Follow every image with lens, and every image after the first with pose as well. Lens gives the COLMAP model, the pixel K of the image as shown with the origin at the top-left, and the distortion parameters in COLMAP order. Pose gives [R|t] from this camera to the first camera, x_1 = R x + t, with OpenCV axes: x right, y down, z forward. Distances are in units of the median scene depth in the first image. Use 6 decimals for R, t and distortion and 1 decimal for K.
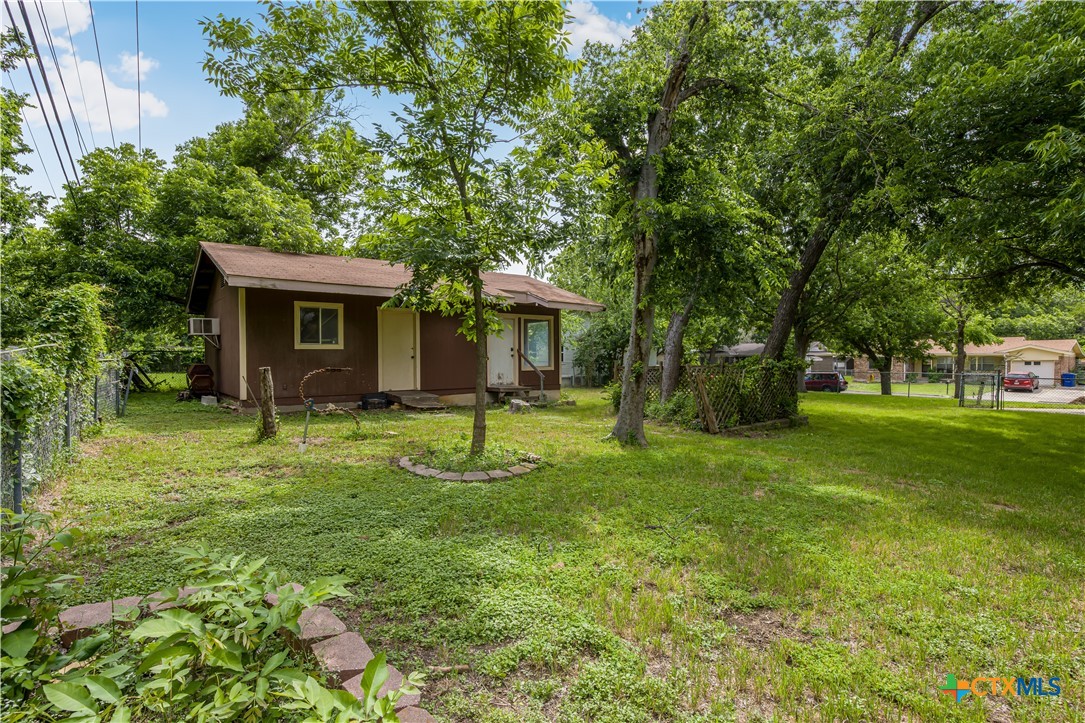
lens RADIAL K [[505.3, 0, 543.5], [0, 505.3, 375.1], [0, 0, 1]] dist [-0.000845, -0.000107]
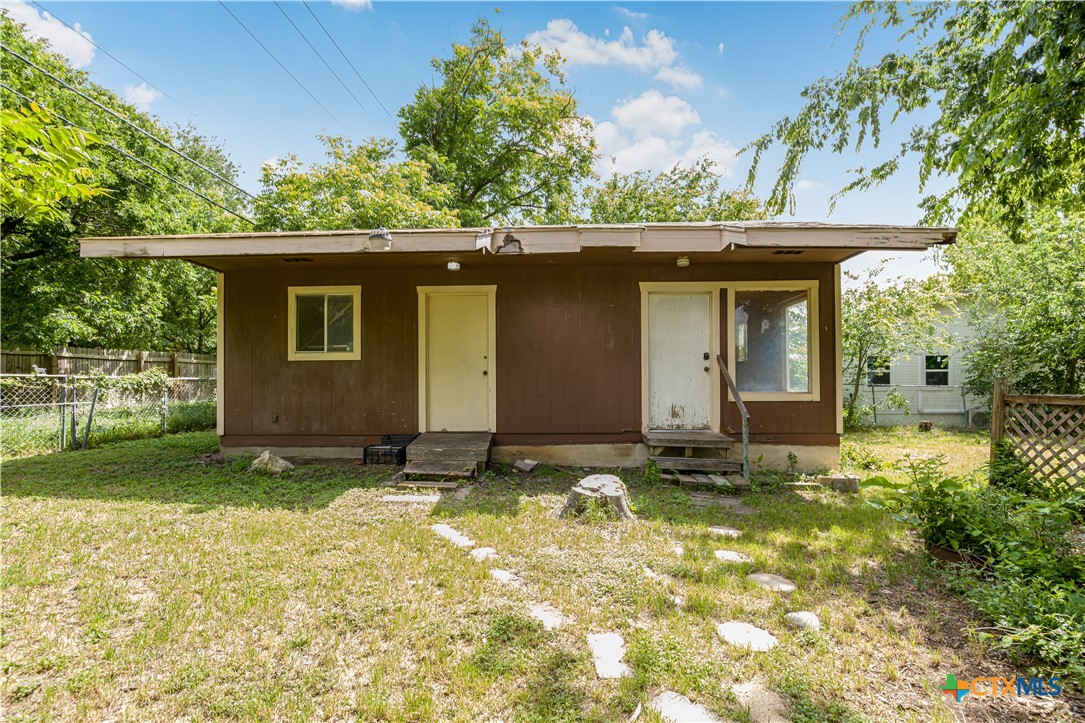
lens RADIAL K [[505.3, 0, 543.5], [0, 505.3, 375.1], [0, 0, 1]] dist [-0.000845, -0.000107]
pose [[0.762894, -0.012940, -0.646394, 0.166107], [-0.020574, 0.998807, -0.044278, -0.010685], [0.646196, 0.047078, 0.761718, 0.679215]]
